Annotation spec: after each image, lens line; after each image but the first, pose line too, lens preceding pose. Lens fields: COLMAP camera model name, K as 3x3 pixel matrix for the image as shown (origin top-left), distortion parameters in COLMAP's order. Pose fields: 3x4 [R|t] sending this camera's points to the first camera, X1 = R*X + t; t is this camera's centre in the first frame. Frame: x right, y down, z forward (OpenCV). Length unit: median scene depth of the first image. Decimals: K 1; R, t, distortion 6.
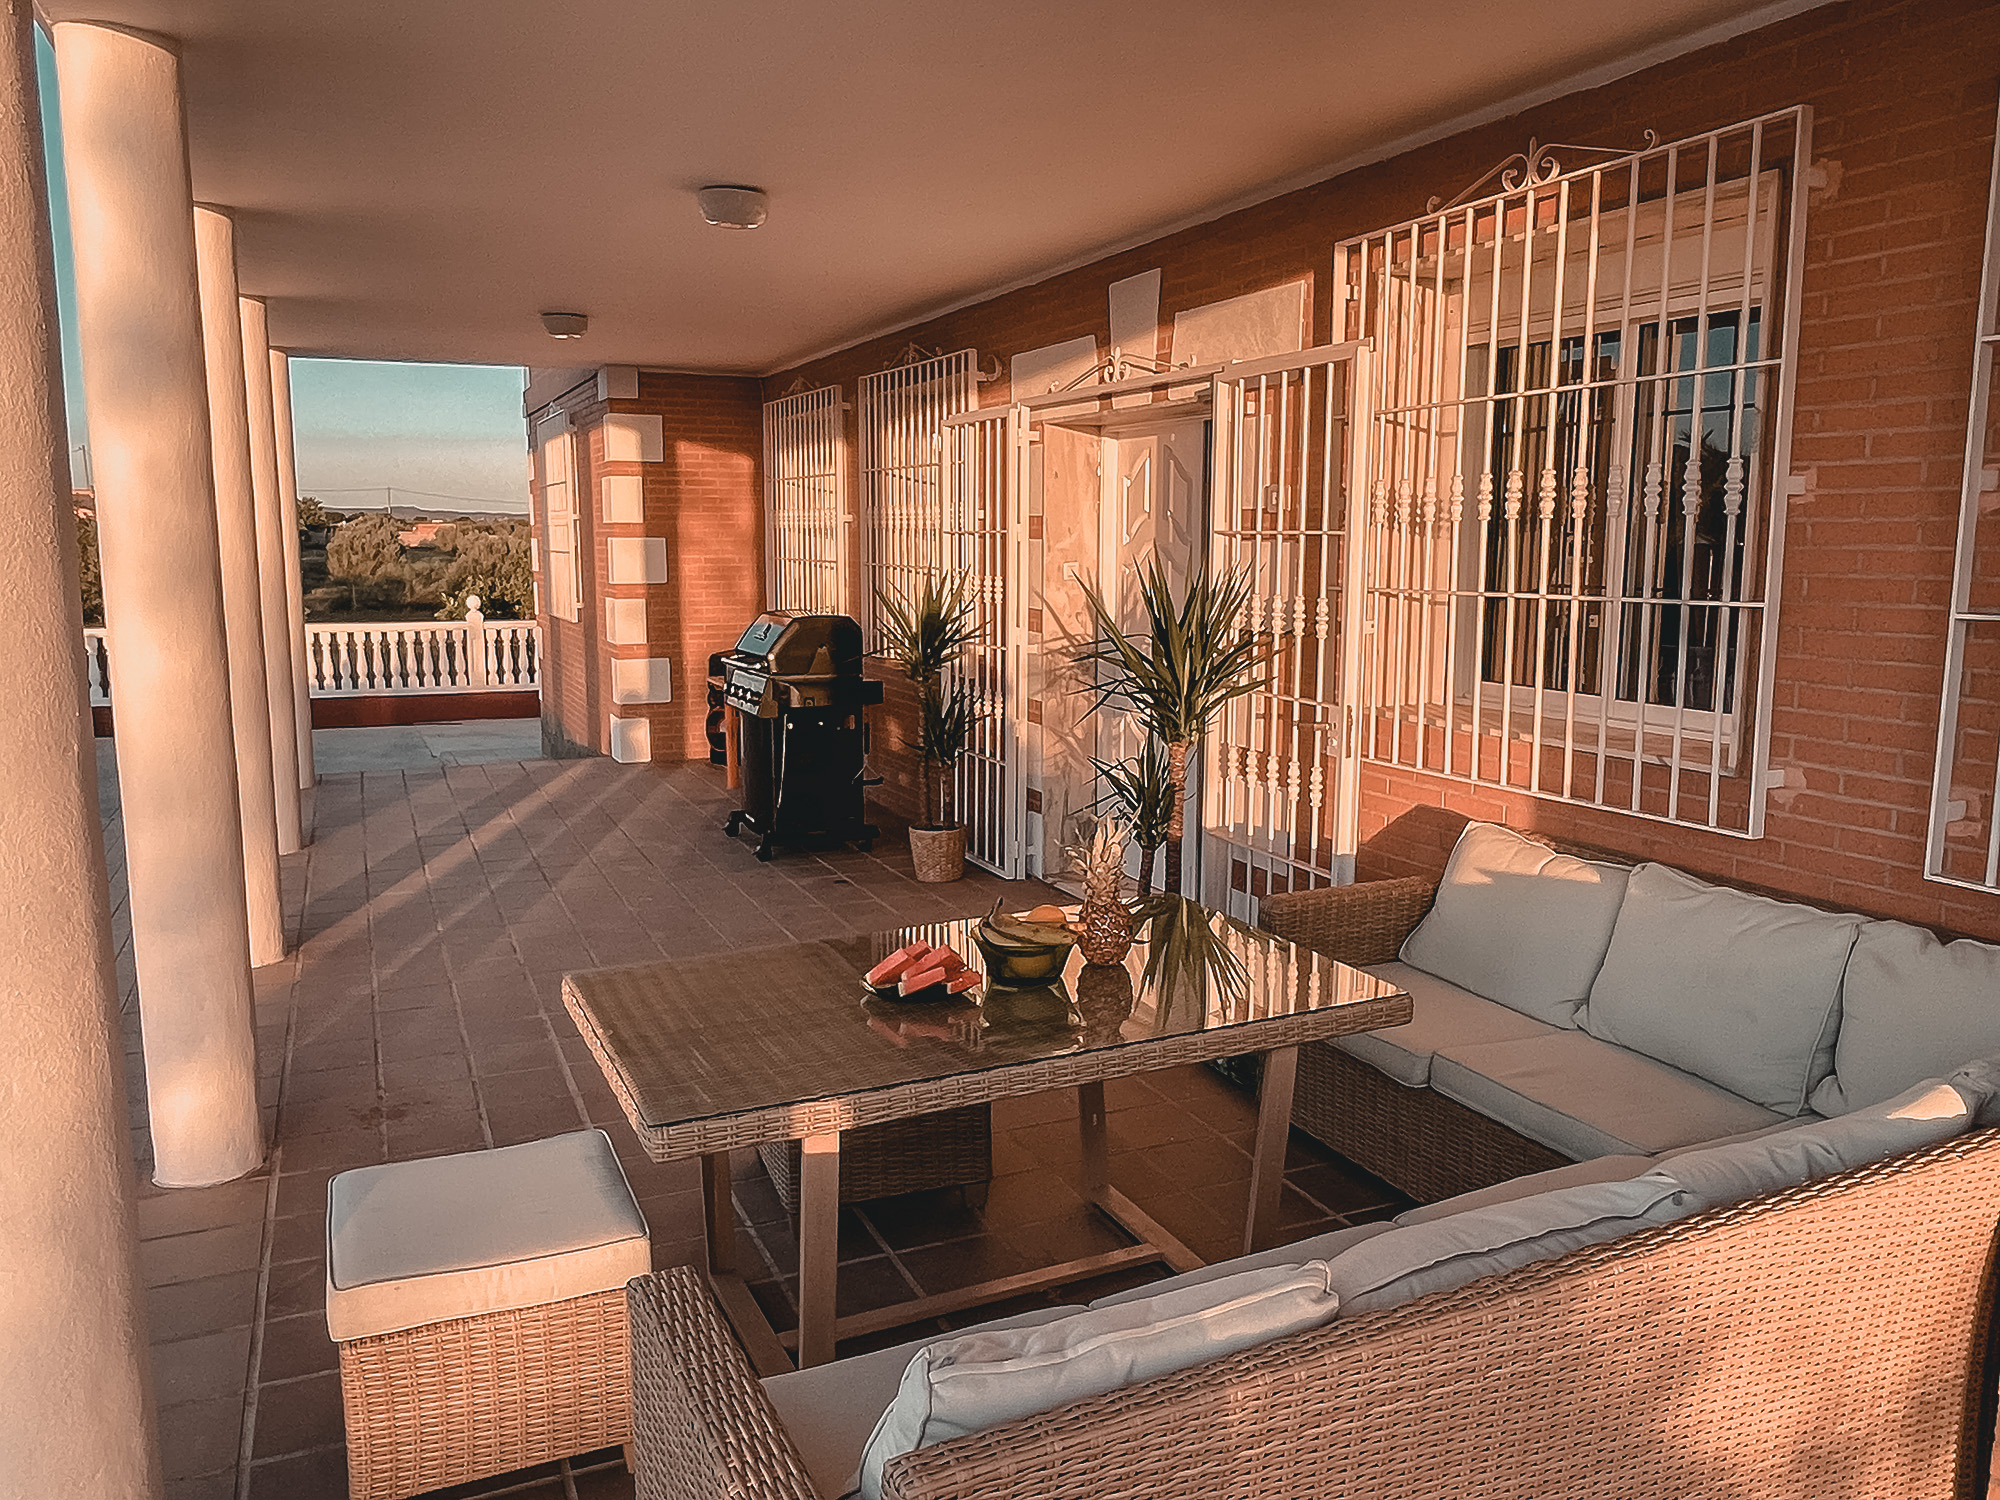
lens RADIAL K [[1488.0, 0, 991.7], [0, 1488.0, 763.0], [0, 0, 1]] dist [-0.008573, 0.013387]
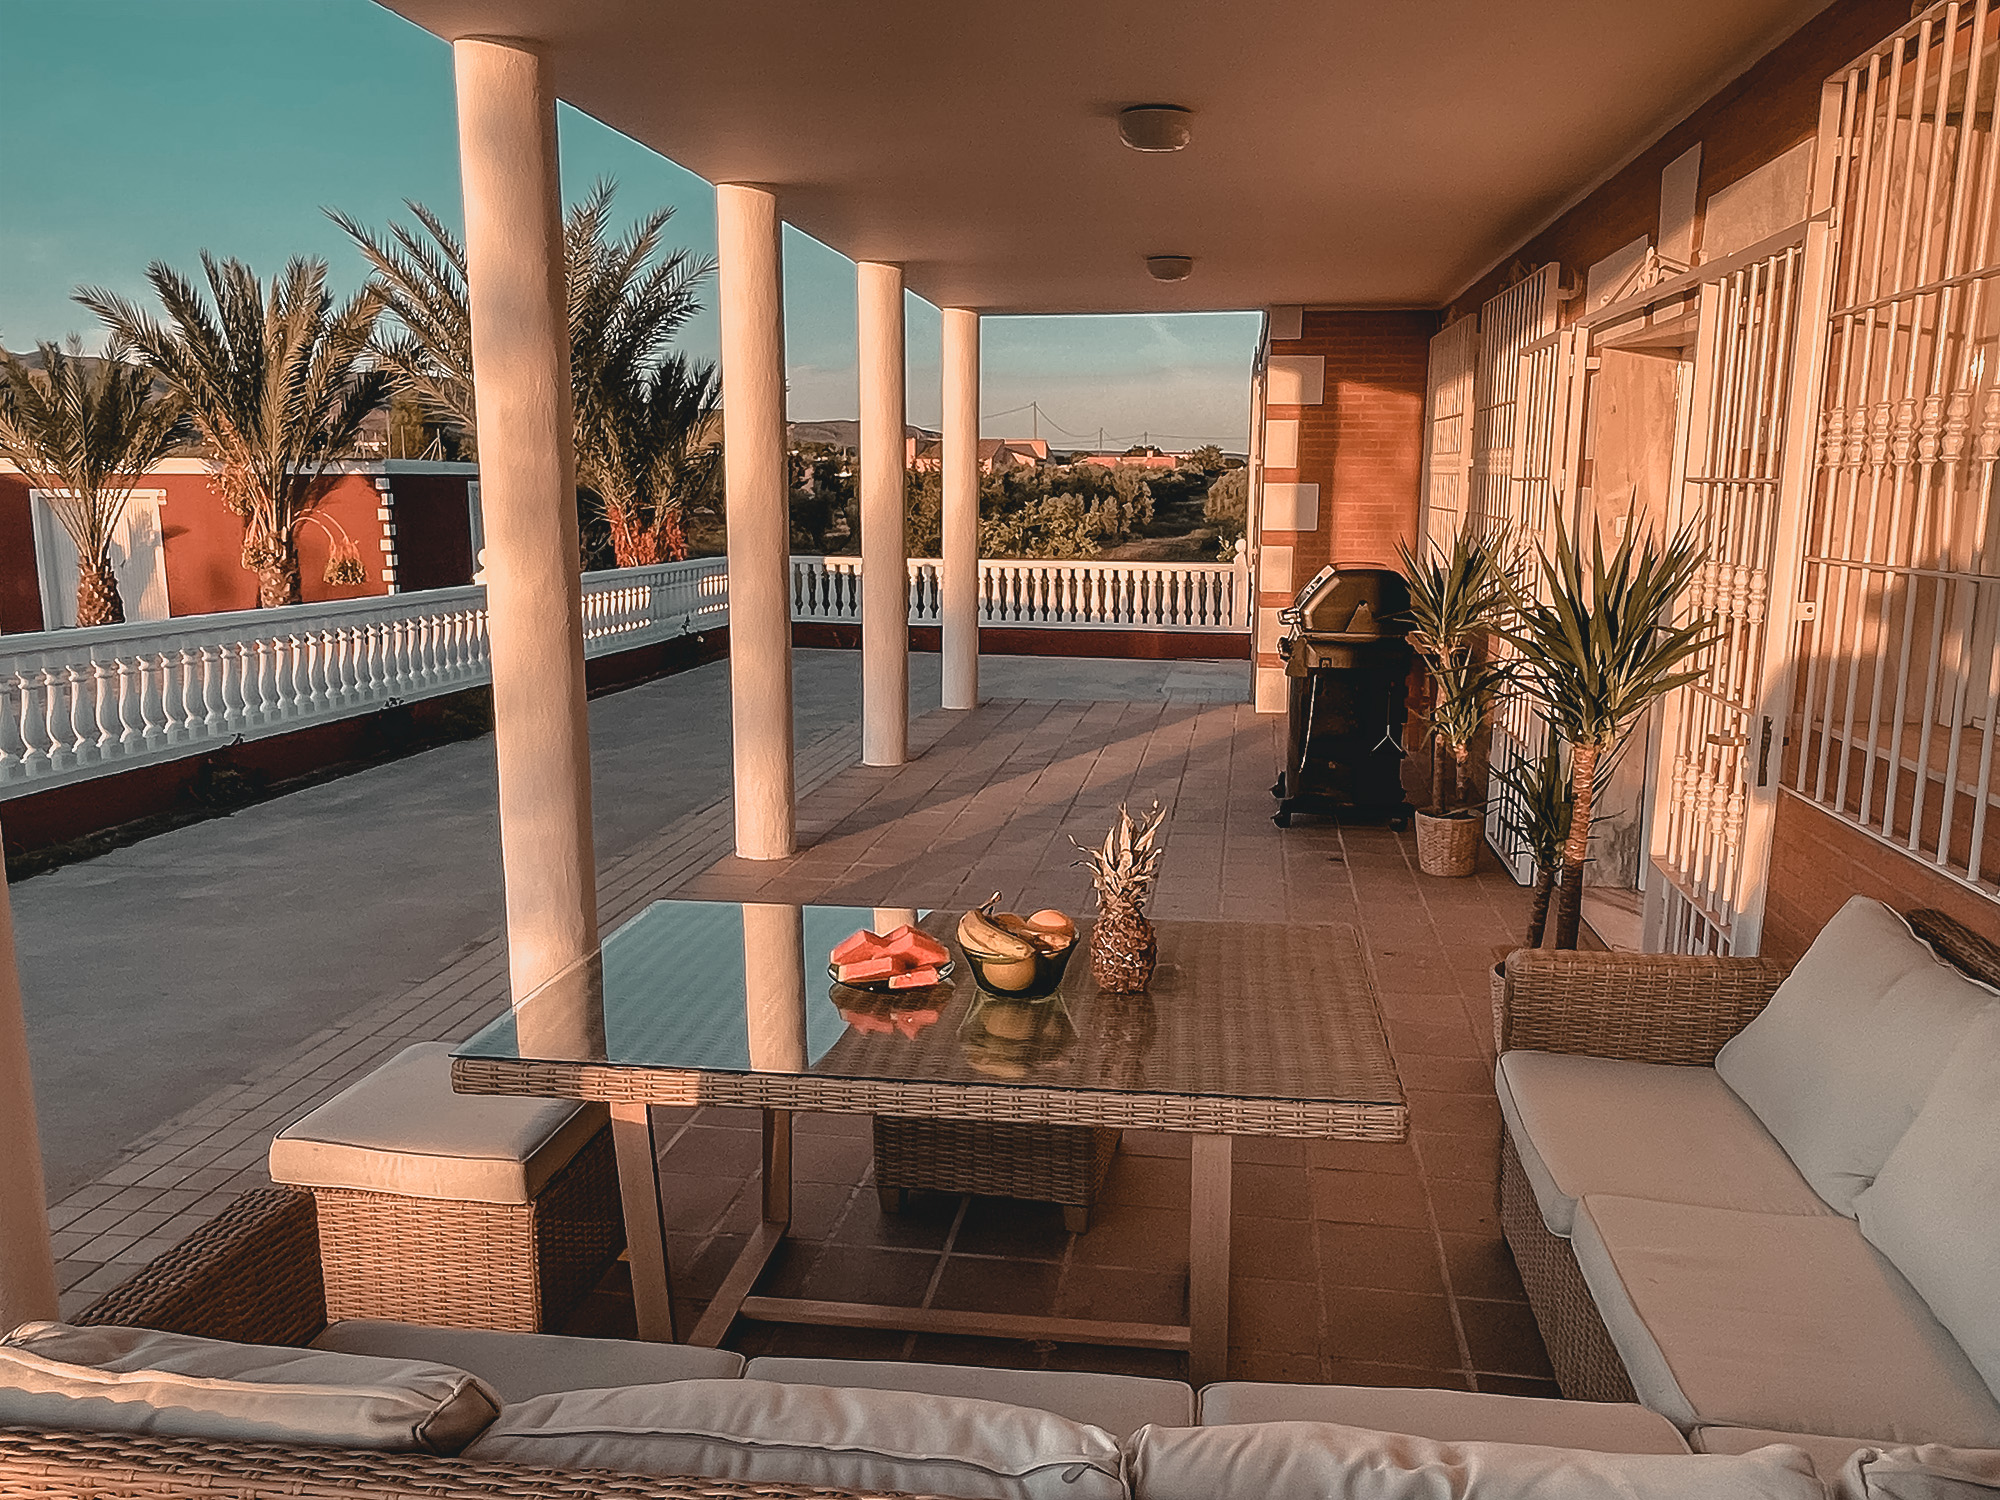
lens RADIAL K [[1488.0, 0, 998.8], [0, 1488.0, 751.8], [0, 0, 1]] dist [-0.008573, 0.013387]
pose [[0.839664, 0.103268, -0.533198, 0.139632], [-0.088313, 0.994651, 0.053569, -0.011863], [0.535878, 0.002108, 0.844293, 0.076207]]
